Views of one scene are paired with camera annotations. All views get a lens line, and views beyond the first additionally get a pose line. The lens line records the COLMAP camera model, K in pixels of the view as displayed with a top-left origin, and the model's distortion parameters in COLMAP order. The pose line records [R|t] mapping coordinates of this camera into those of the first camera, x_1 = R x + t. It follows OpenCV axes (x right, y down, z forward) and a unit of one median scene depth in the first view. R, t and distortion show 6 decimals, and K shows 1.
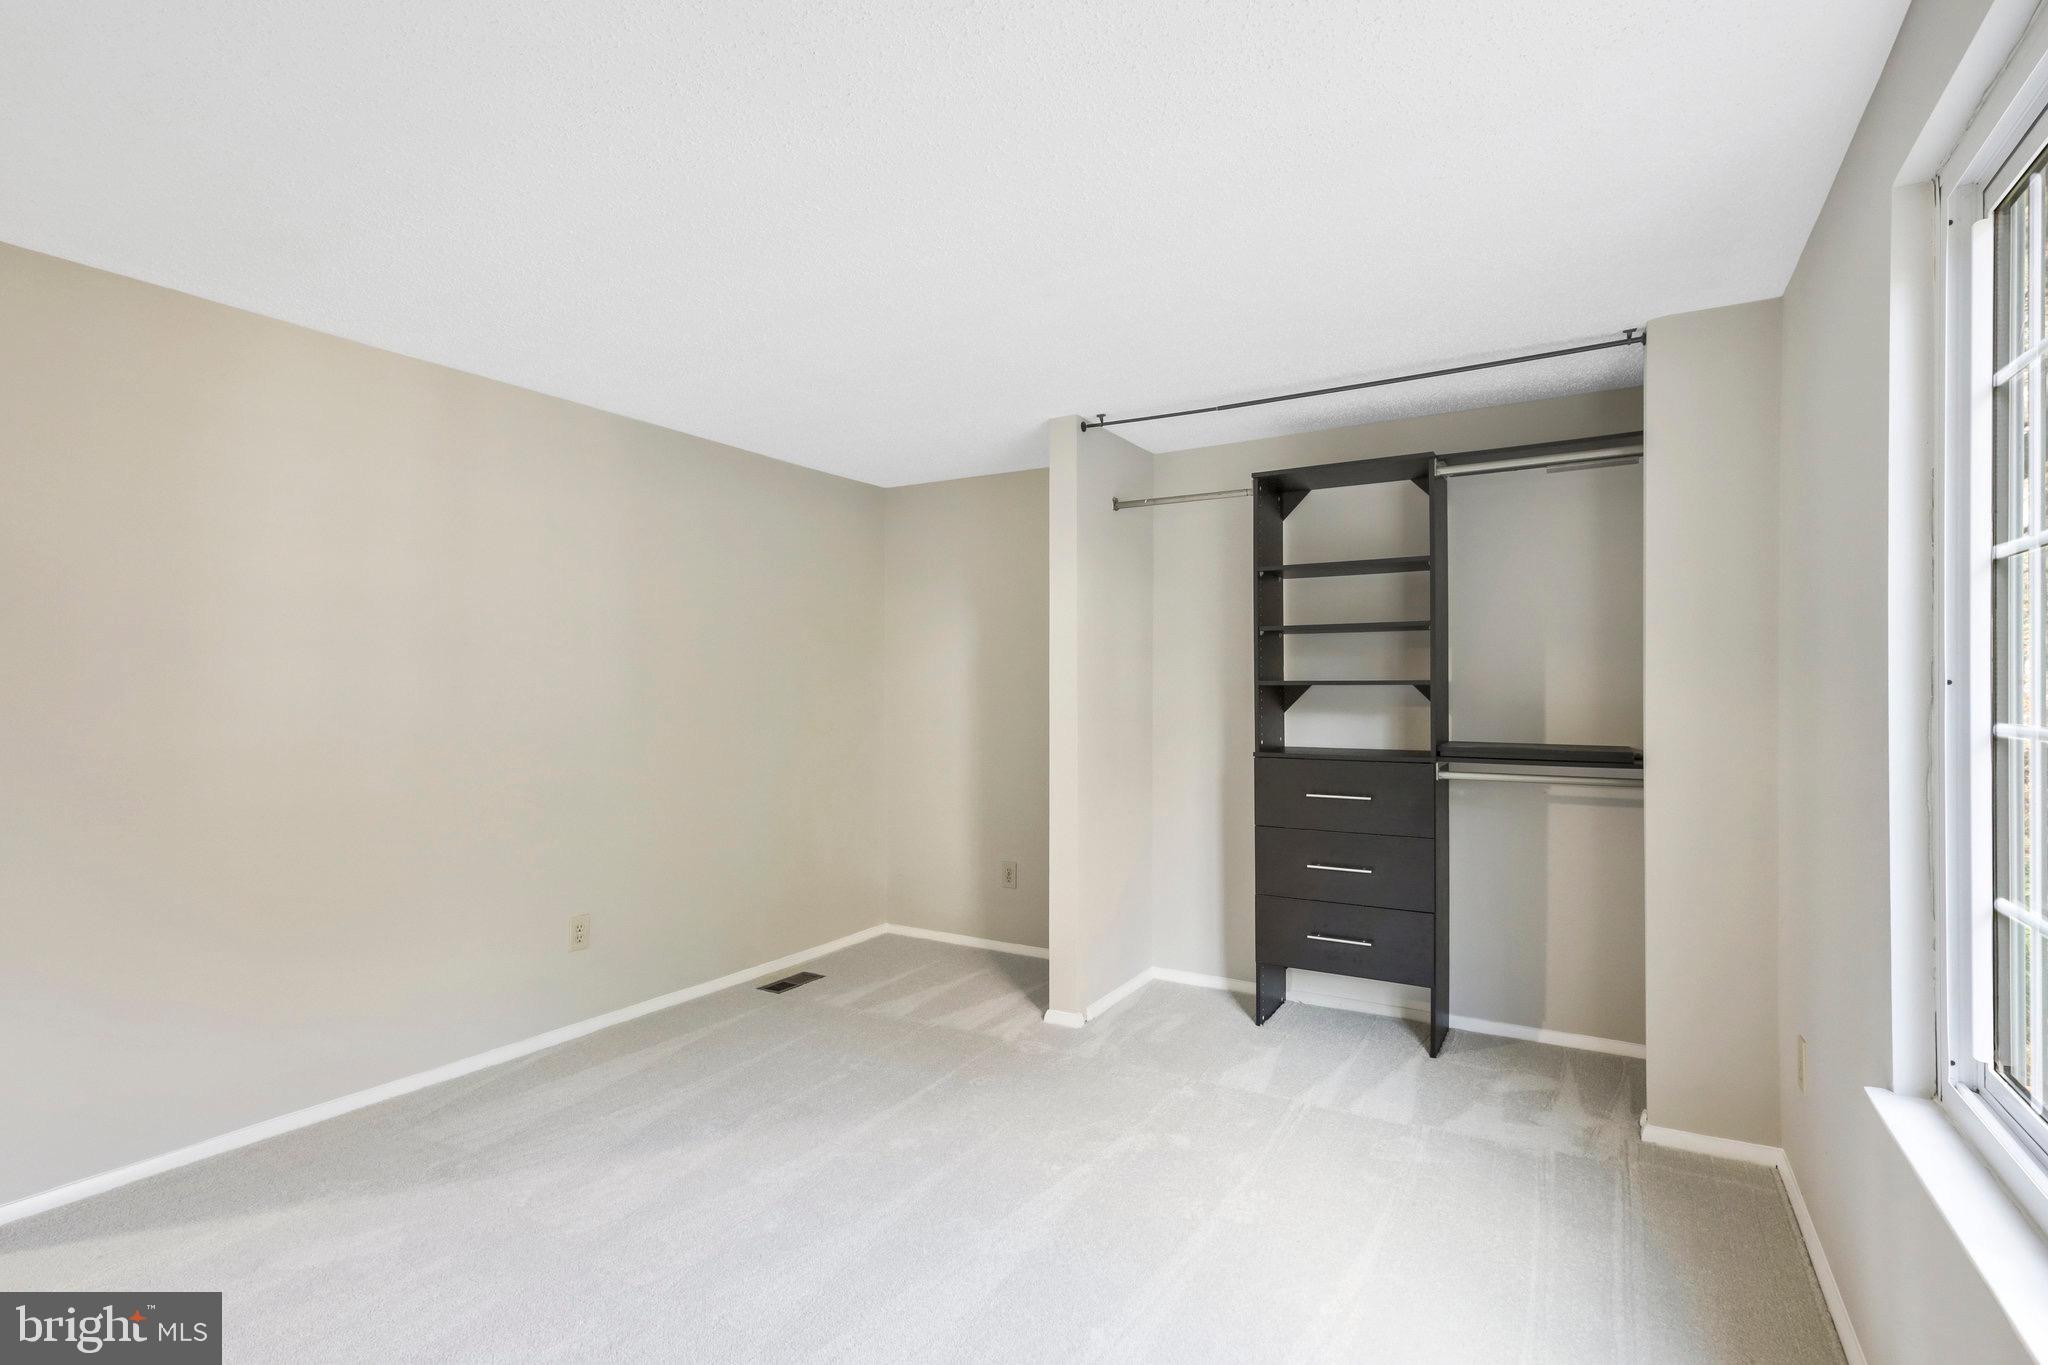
lens RADIAL K [[966.2, 0, 1017.0], [0, 966.2, 685.7], [0, 0, 1]] dist [-0.000140, -0.000294]
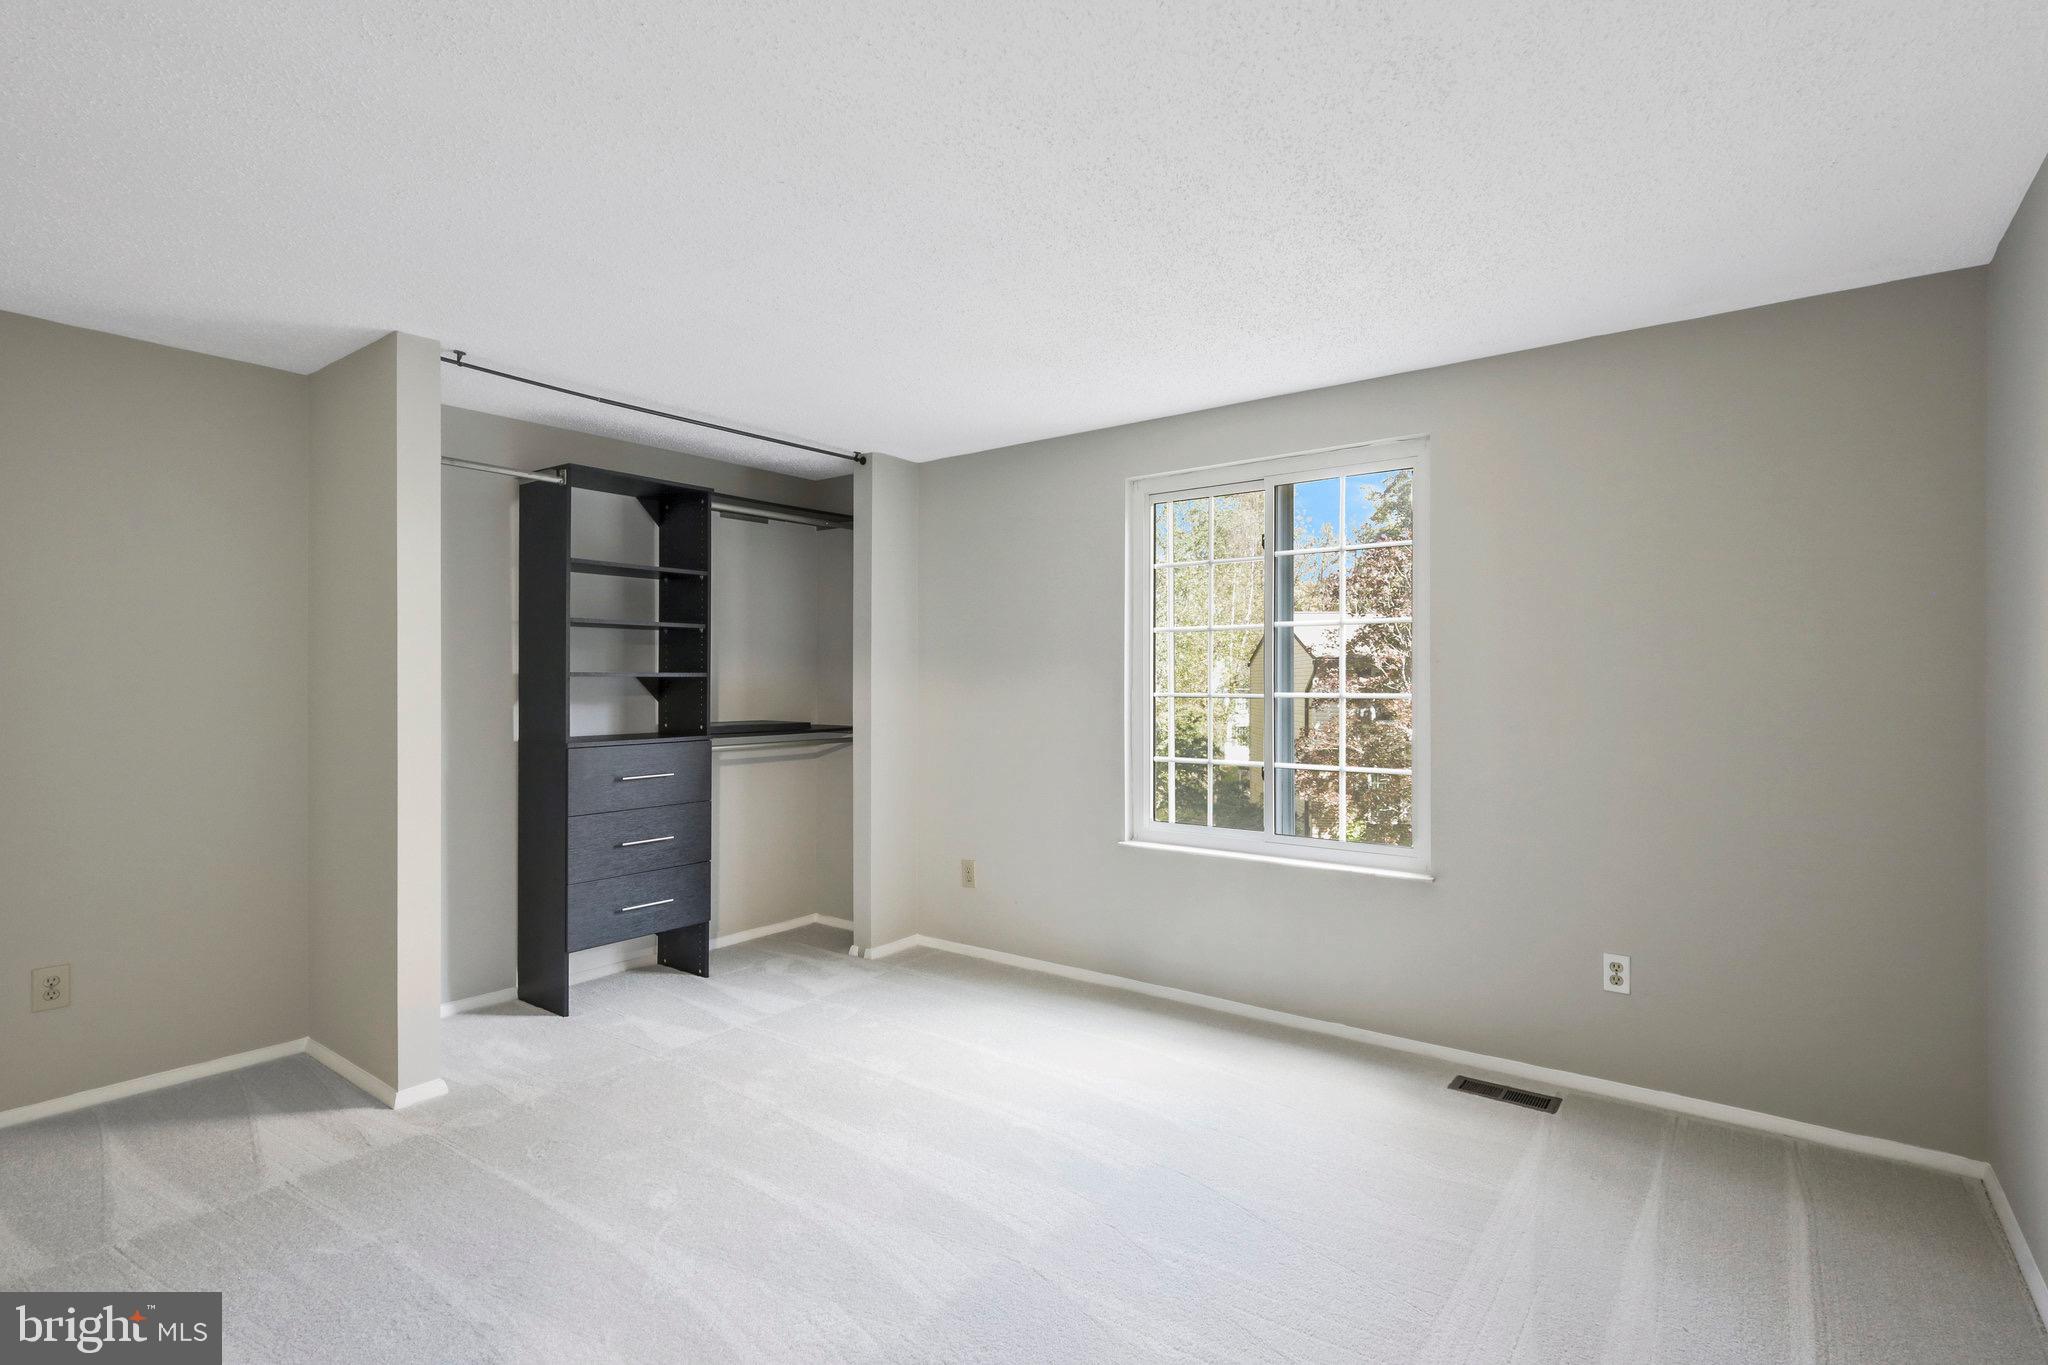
lens RADIAL K [[966.2, 0, 1017.0], [0, 966.2, 685.7], [0, 0, 1]] dist [-0.000140, -0.000294]
pose [[0.117912, -0.005294, 0.993010, -0.794969], [-0.005923, 0.999964, 0.006034, 0.000622], [-0.993006, -0.006593, 0.117876, 0.487382]]
